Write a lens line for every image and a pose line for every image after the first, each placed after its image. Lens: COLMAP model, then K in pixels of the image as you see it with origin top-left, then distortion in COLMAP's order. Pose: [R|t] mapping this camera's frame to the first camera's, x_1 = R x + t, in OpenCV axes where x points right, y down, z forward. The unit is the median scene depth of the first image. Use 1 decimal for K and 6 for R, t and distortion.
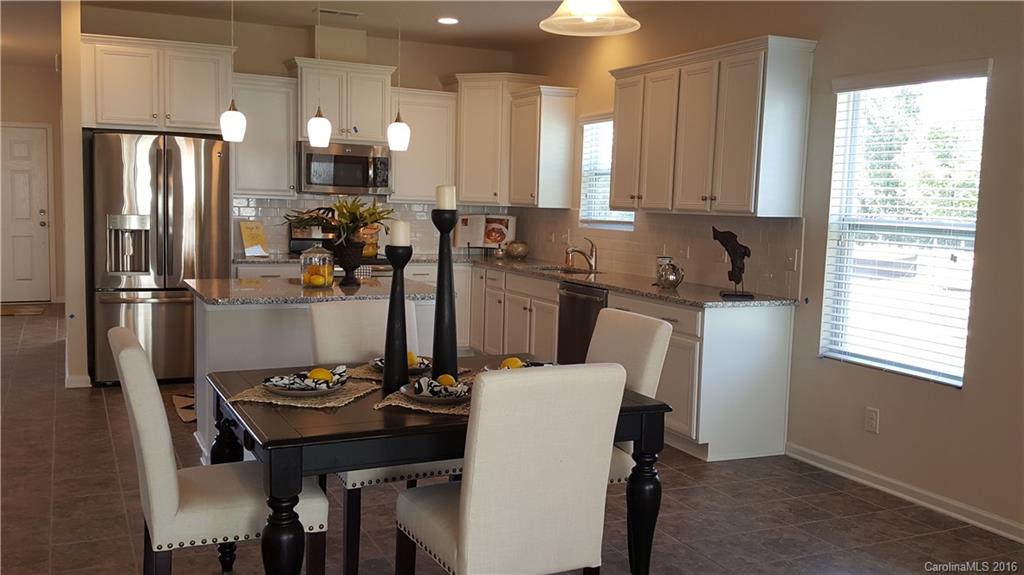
lens RADIAL K [[918.6, 0, 518.8], [0, 918.6, 305.9], [0, 0, 1]] dist [0.064575, -0.158111]
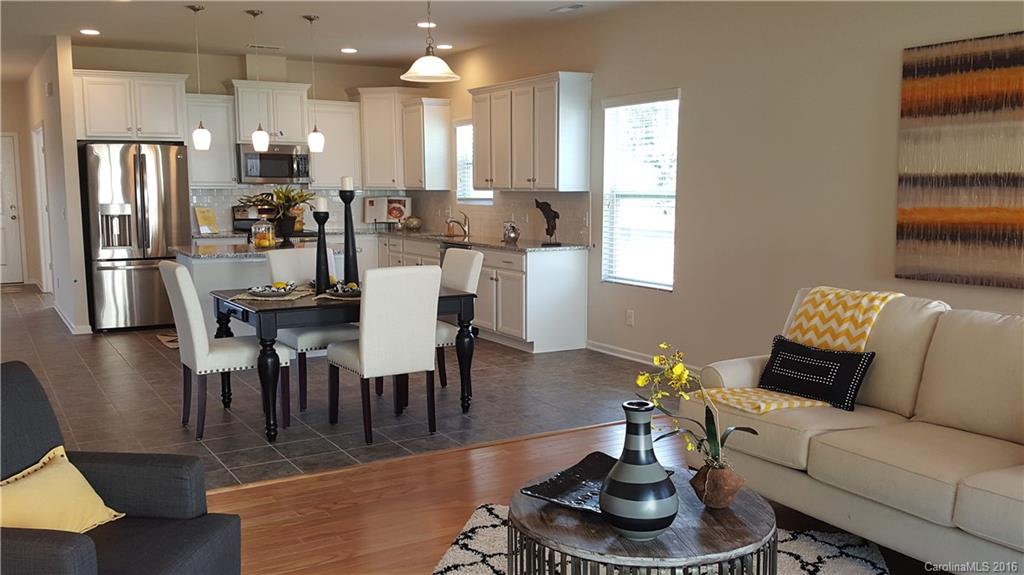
lens RADIAL K [[918.6, 0, 538.8], [0, 918.6, 337.1], [0, 0, 1]] dist [0.064575, -0.158111]
pose [[0.994188, -0.044614, 0.097975, 0.051995], [0.039724, 0.997892, 0.051316, 0.051606], [-0.100058, -0.047126, 0.993865, -0.414700]]
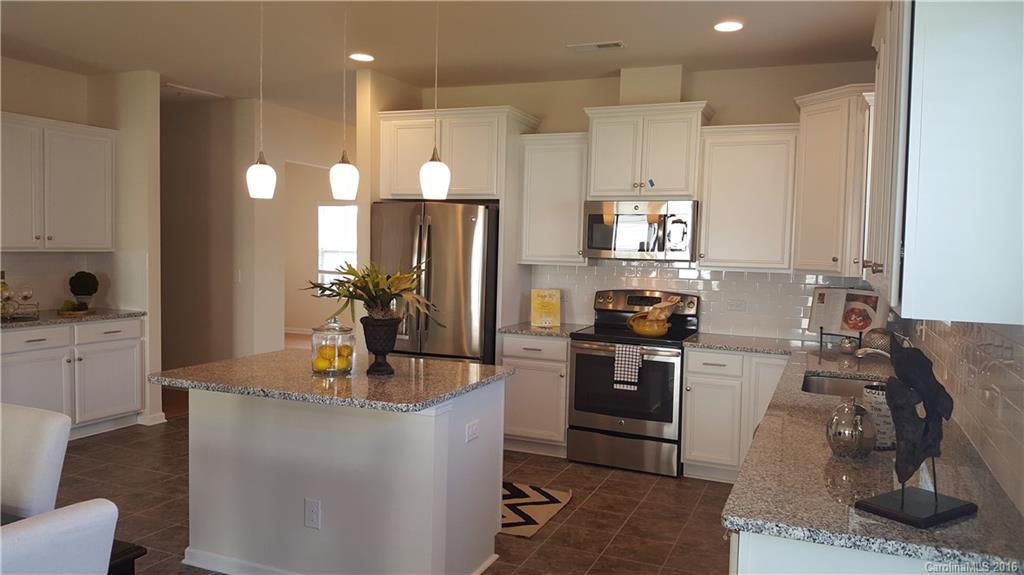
lens RADIAL K [[773.7, 0, 496.7], [0, 773.7, 290.8], [0, 0, 1]] dist [0.096503, -0.068202]
pose [[0.649555, 0.031162, -0.759676, 0.319436], [-0.095702, 0.994564, -0.041033, -0.061569], [0.754267, 0.099356, 0.649006, 0.530758]]
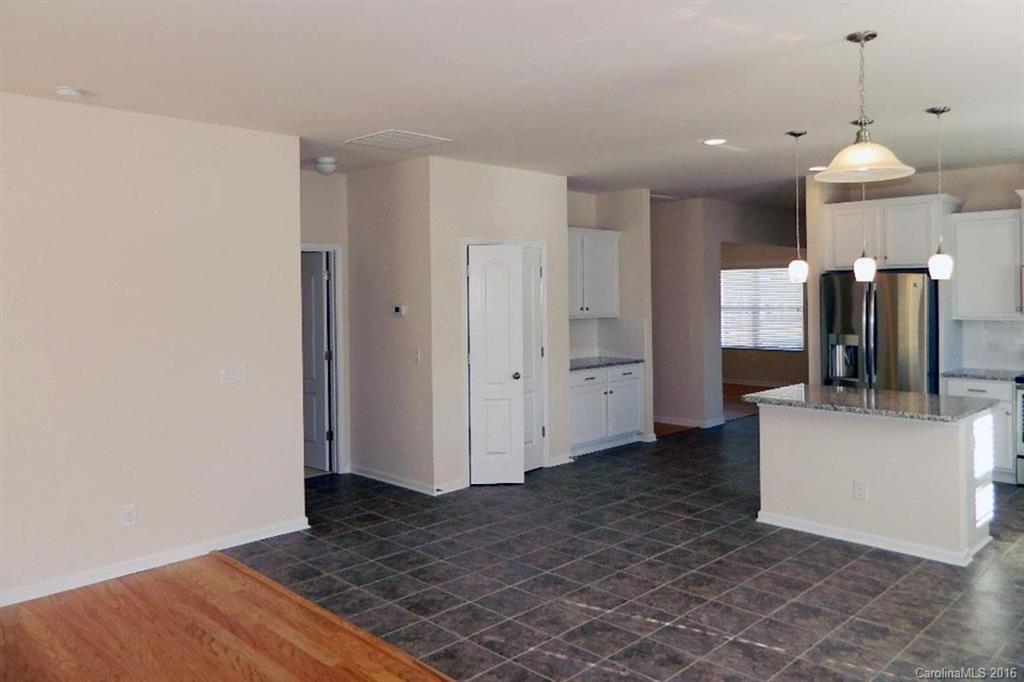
lens RADIAL K [[765.2, 0, 503.5], [0, 765.2, 296.1], [0, 0, 1]] dist [-0.000853, 0.003171]
pose [[0.318085, -0.031201, -0.947549, 0.470353], [-0.096173, 0.993241, -0.064990, -0.033962], [0.943172, 0.111801, 0.312934, 0.189183]]
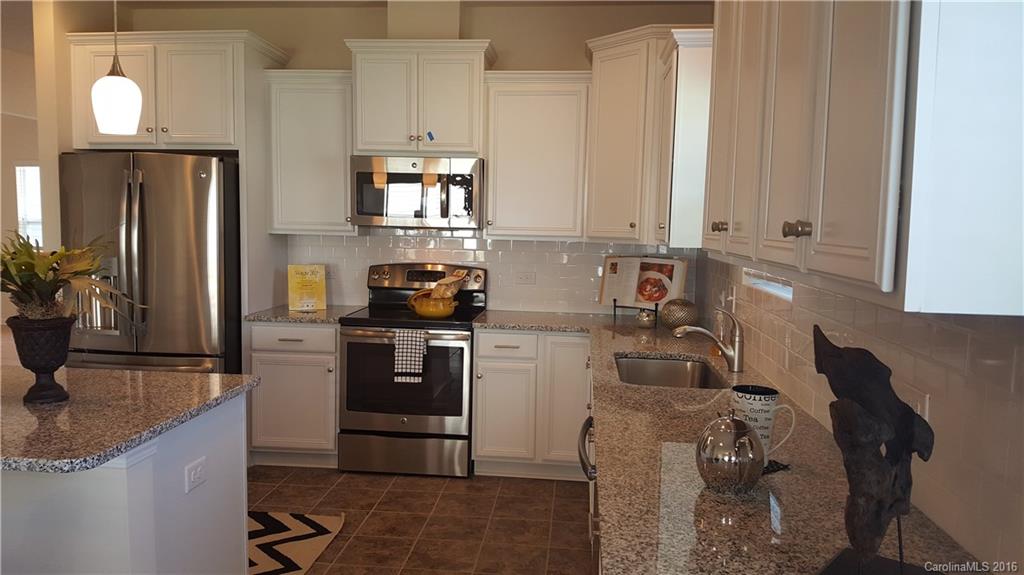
lens RADIAL K [[773.7, 0, 498.2], [0, 773.7, 289.4], [0, 0, 1]] dist [0.096503, -0.068202]
pose [[0.844465, 0.032579, -0.534618, 0.222931], [-0.056567, 0.997991, -0.028535, -0.071644], [0.532615, 0.054339, 0.844612, 0.631388]]
